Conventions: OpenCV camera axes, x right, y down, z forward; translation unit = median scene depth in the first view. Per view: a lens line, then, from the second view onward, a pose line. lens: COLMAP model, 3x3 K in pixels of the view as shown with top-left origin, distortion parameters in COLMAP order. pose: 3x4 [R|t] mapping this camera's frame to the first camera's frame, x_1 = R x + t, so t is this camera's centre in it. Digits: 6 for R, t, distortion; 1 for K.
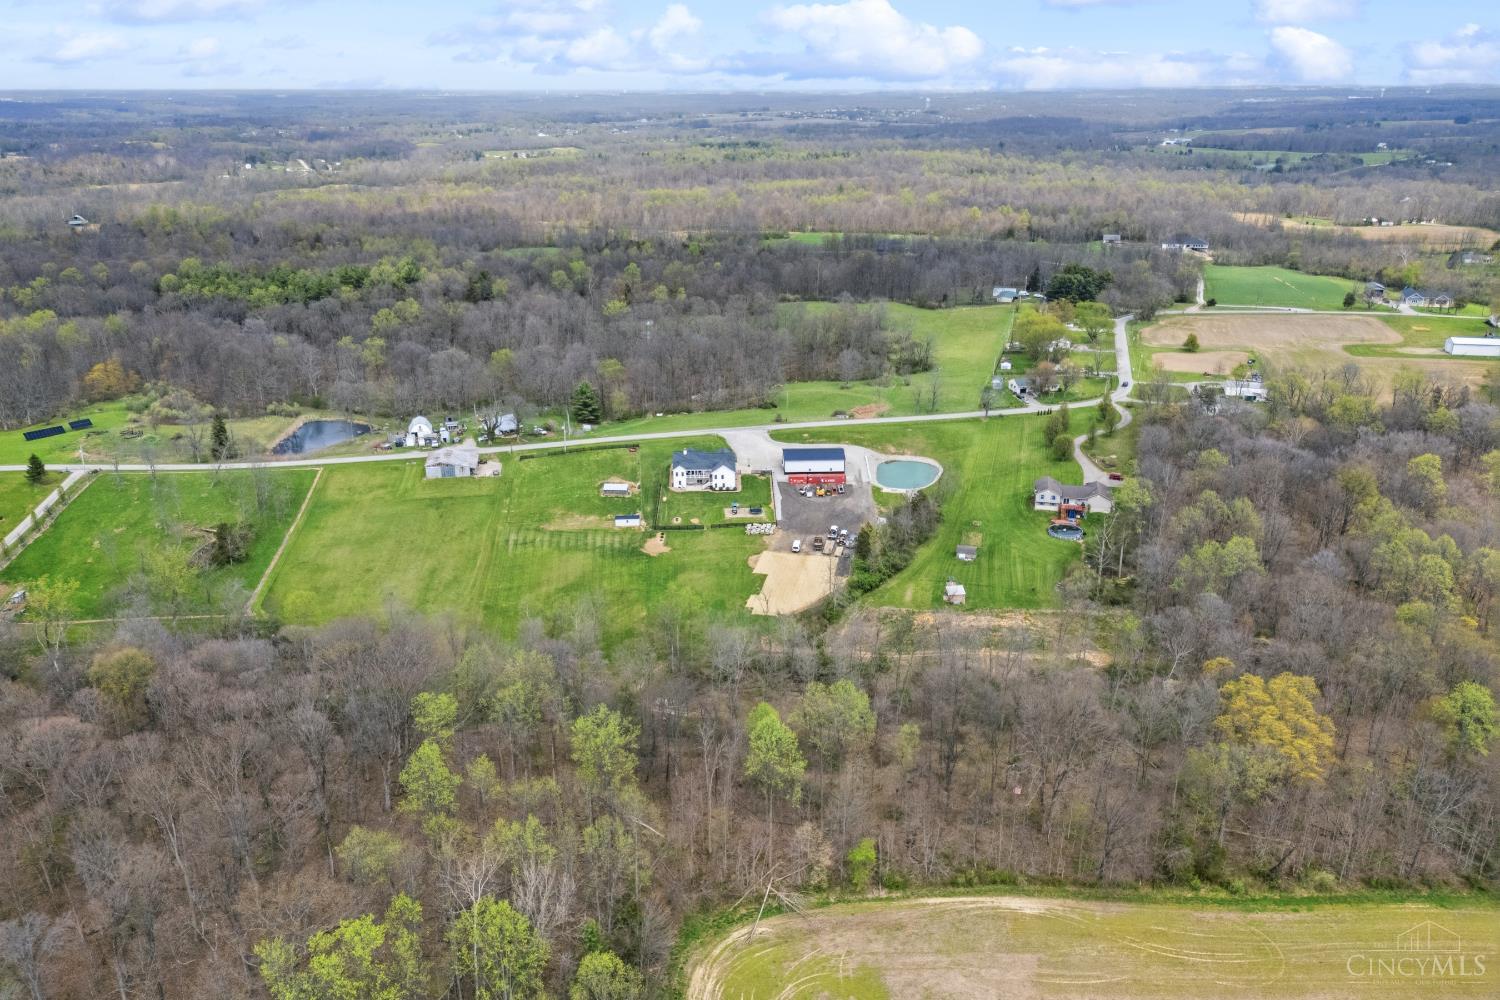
lens RADIAL K [[1109.7, 0, 768.3], [0, 1109.7, 498.5], [0, 0, 1]] dist [0.037137, -0.005690]
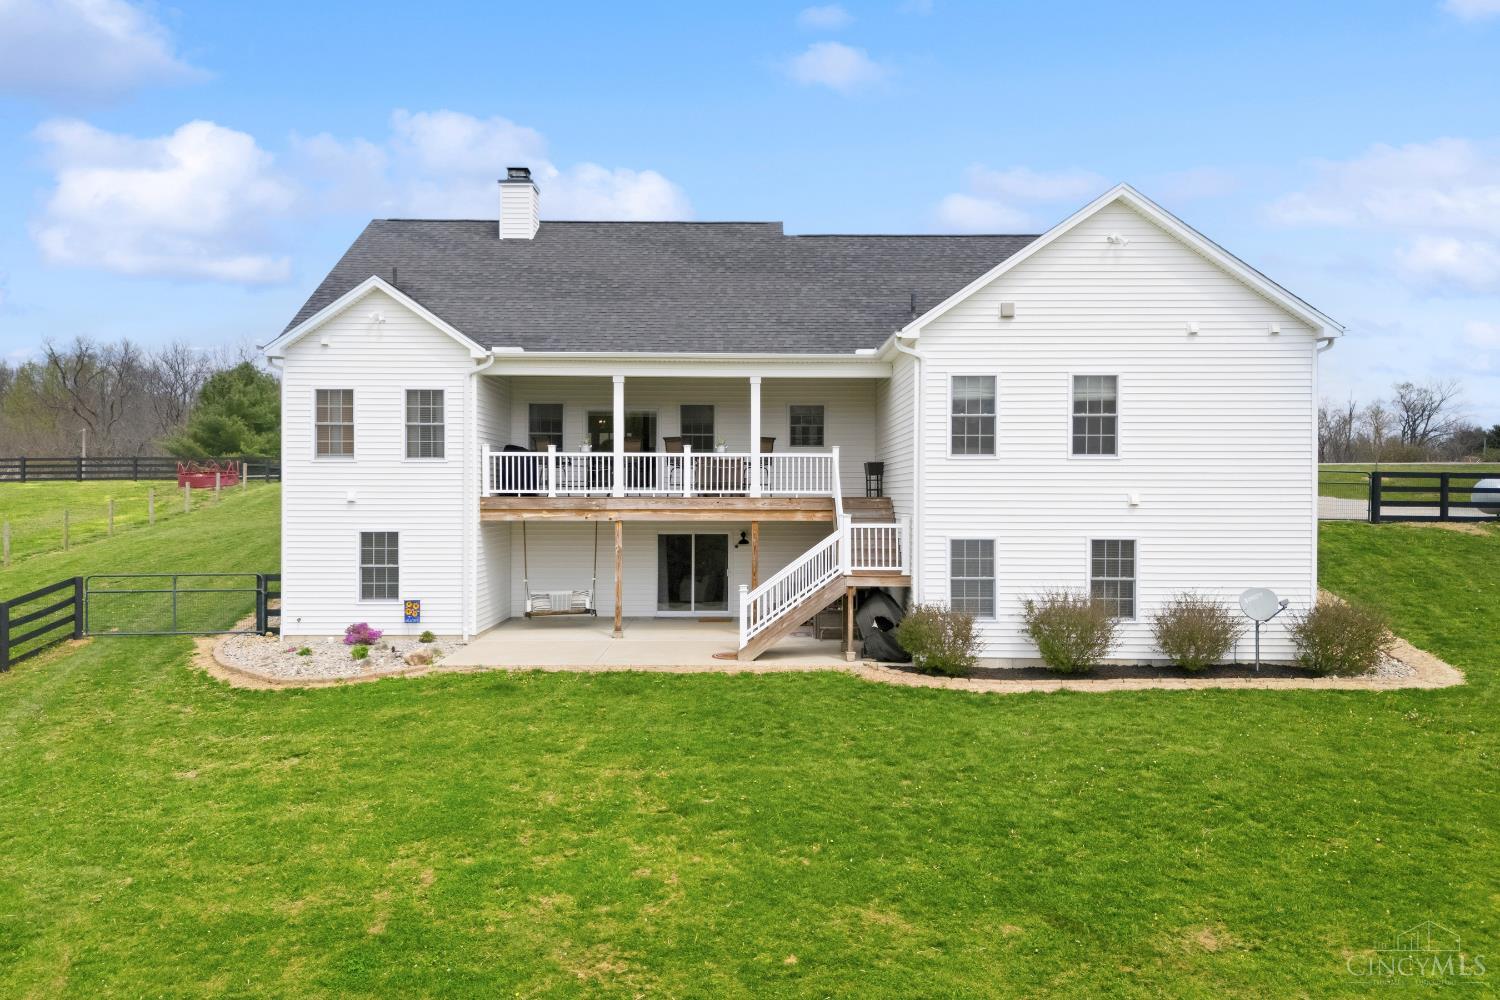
lens RADIAL K [[1109.7, 0, 768.3], [0, 1109.7, 498.5], [0, 0, 1]] dist [0.037137, -0.005690]
pose [[0.999582, 0.006628, -0.028123, -0.055814], [-0.015766, 0.940775, -0.338664, 0.003551], [0.024213, 0.338966, 0.940487, 0.945792]]
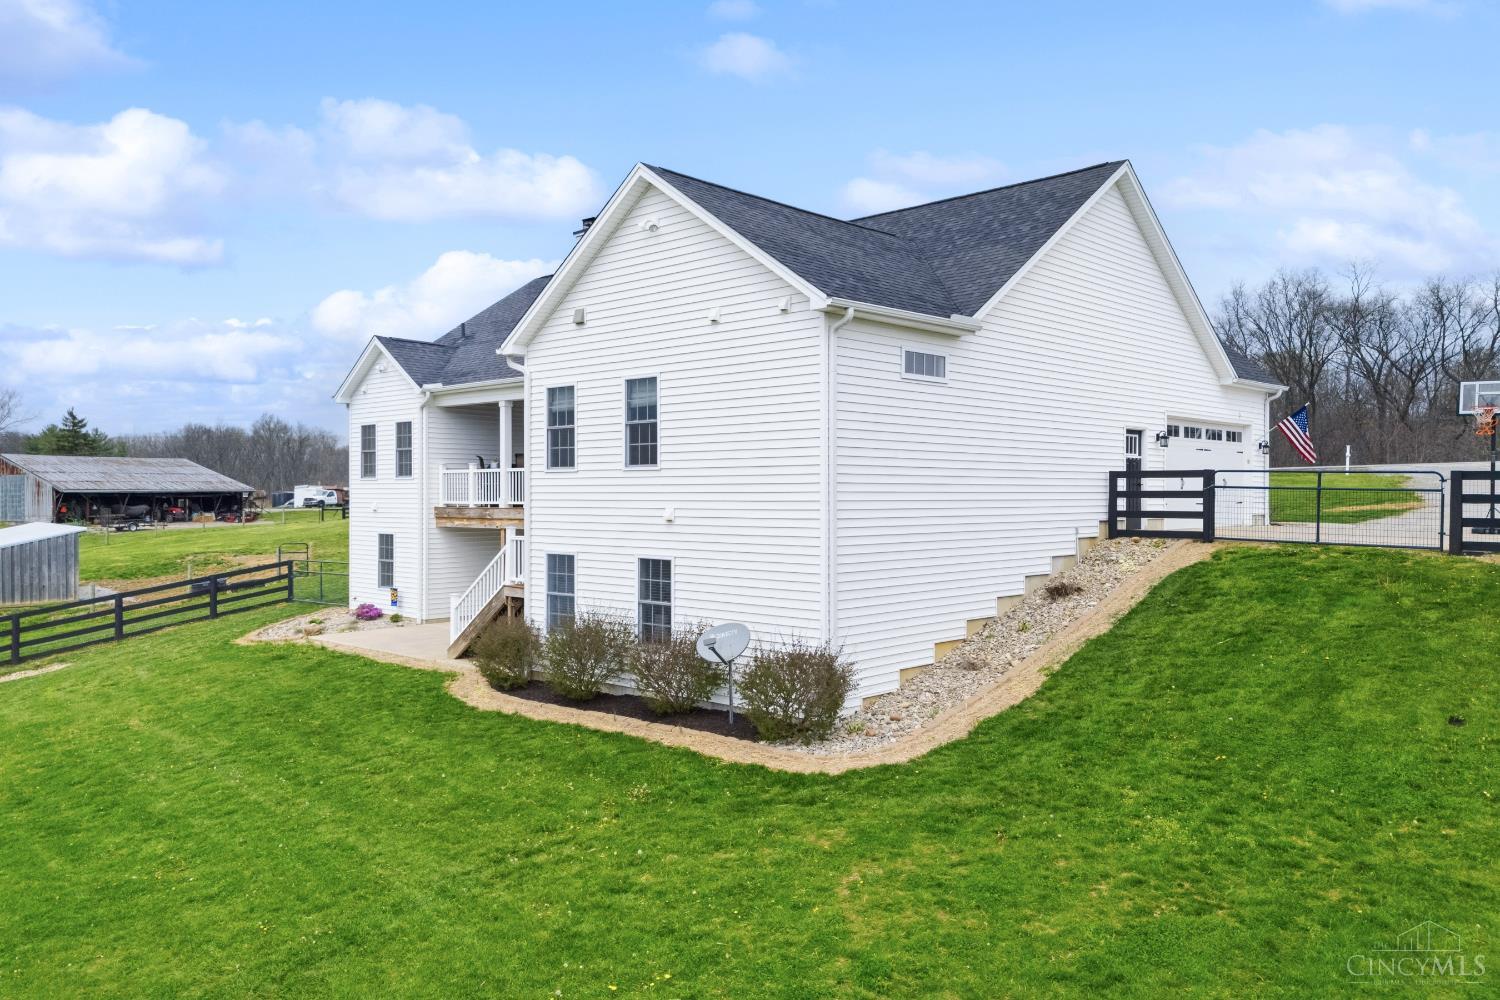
lens RADIAL K [[1109.7, 0, 768.3], [0, 1109.7, 498.5], [0, 0, 1]] dist [0.037137, -0.005690]
pose [[0.719923, 0.006812, -0.694021, -0.001765], [-0.240205, 0.940602, -0.239937, -0.005542], [0.651162, 0.339444, 0.678797, 0.967947]]
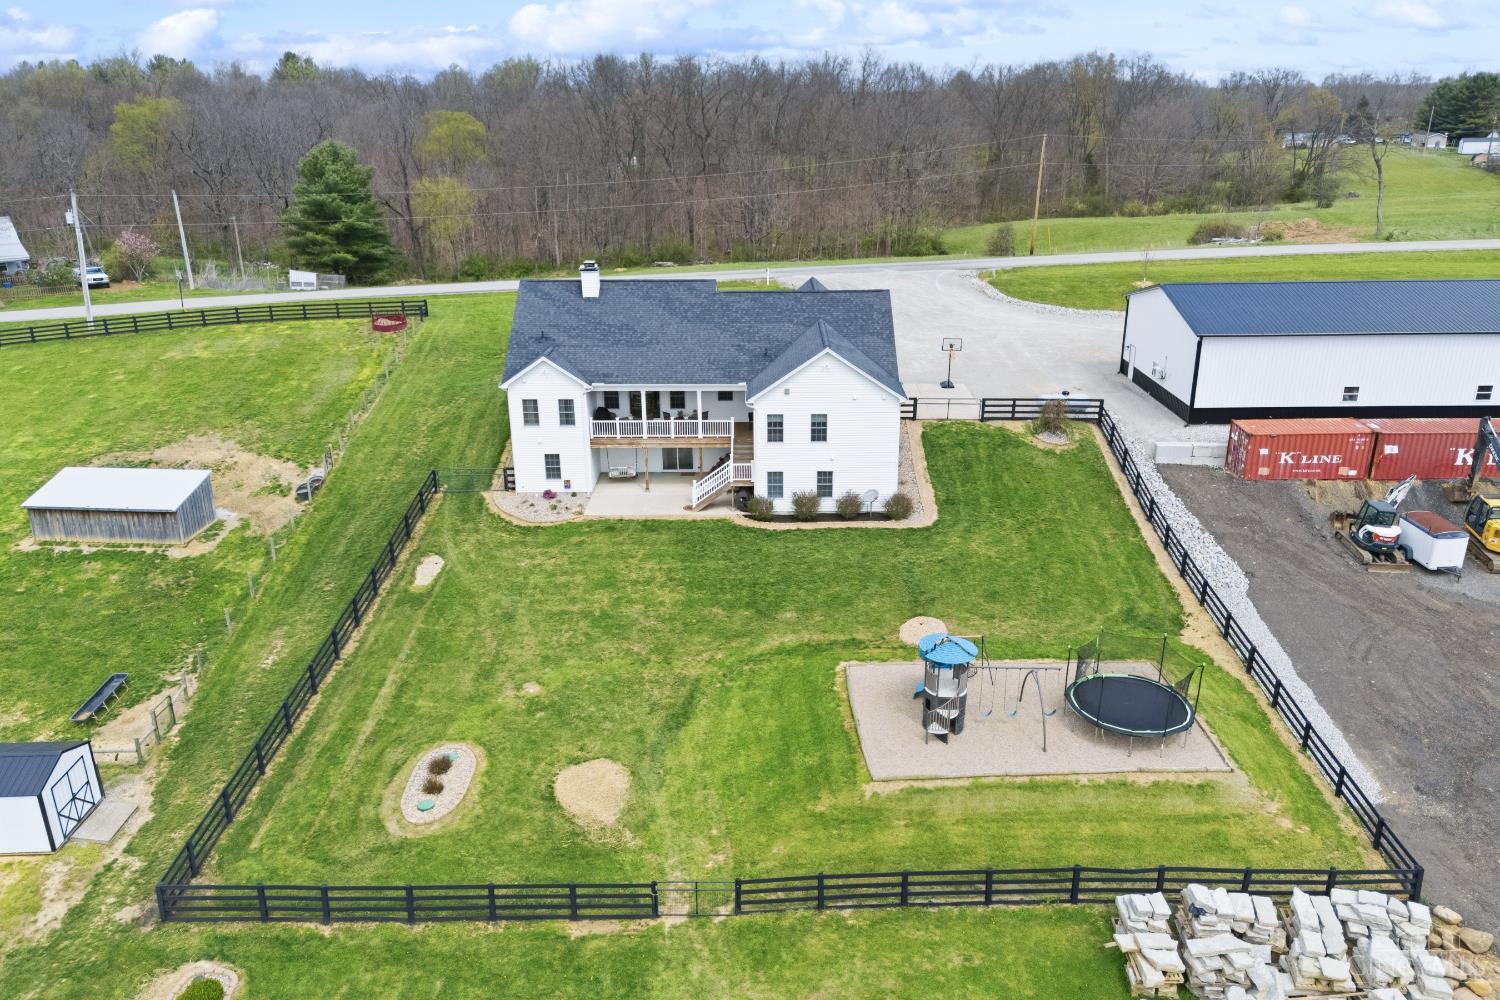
lens RADIAL K [[1076.9, 0, 778.6], [0, 1076.9, 465.3], [0, 0, 1]] dist [0.094094, -0.135842]
pose [[0.999589, 0.006744, -0.027853, -0.042431], [-0.007844, 0.999185, -0.039604, -0.008473], [0.027563, 0.039806, 0.998827, 0.849182]]
